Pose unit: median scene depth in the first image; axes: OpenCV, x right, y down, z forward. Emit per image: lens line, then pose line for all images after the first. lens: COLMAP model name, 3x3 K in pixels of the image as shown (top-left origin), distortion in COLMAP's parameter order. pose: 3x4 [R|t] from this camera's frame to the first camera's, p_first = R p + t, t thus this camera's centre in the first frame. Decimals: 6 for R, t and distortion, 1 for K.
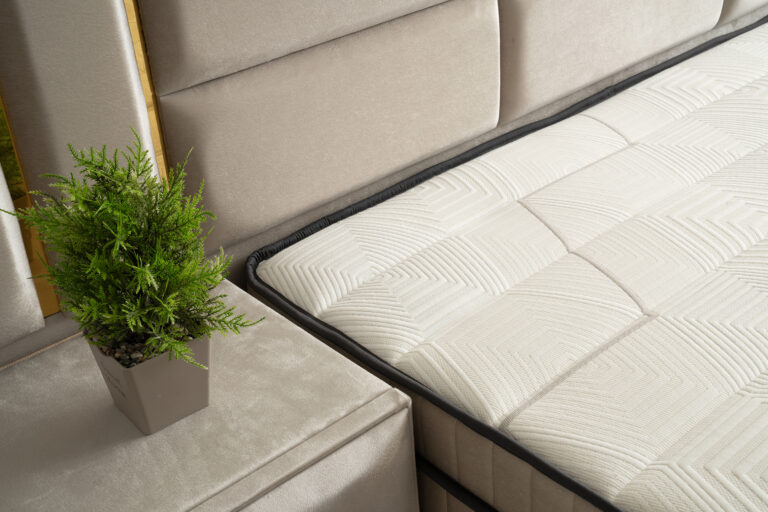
lens RADIAL K [[1040.9, 0, 384.0], [0, 1040.9, 256.0], [0, 0, 1]] dist [0.133401, 0.049103]
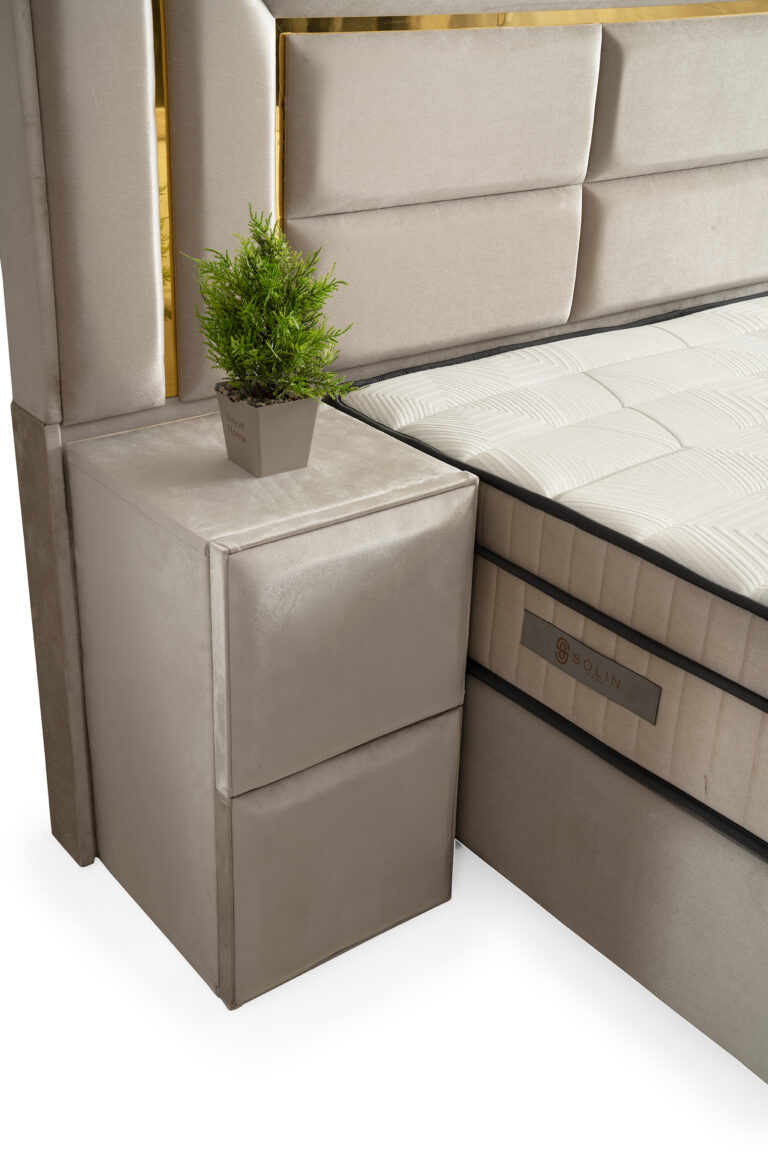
lens RADIAL K [[1330.1, 0, 379.6], [0, 1330.1, 588.5], [0, 0, 1]] dist [-0.006381, 0.313416]
pose [[0.993260, 0.115771, -0.005555, -0.057788], [-0.115904, 0.991933, -0.051336, 0.321372], [-0.000433, 0.051634, 0.998666, -0.455703]]
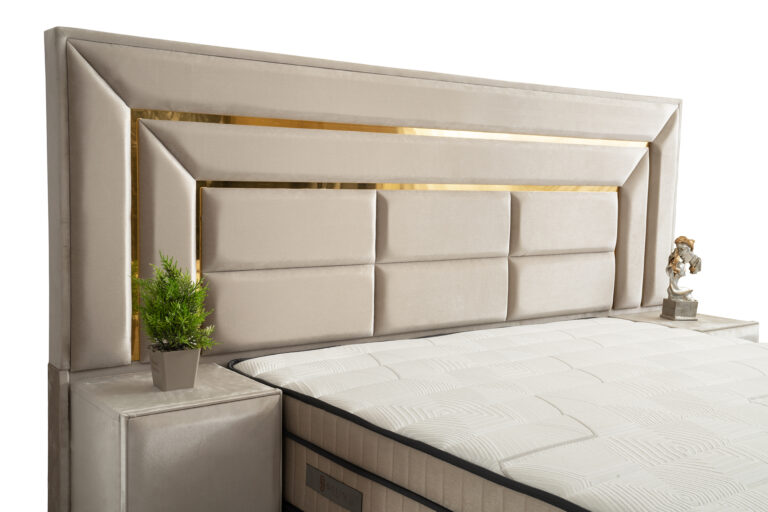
lens RADIAL K [[852.6, 0, 384.0], [0, 852.6, 256.0], [0, 0, 1]] dist [0.082360, 0.012038]
pose [[0.992906, 0.086736, -0.081335, 0.336267], [-0.113207, 0.898792, -0.423507, 0.576477], [0.036370, 0.429710, 0.902234, -0.709571]]
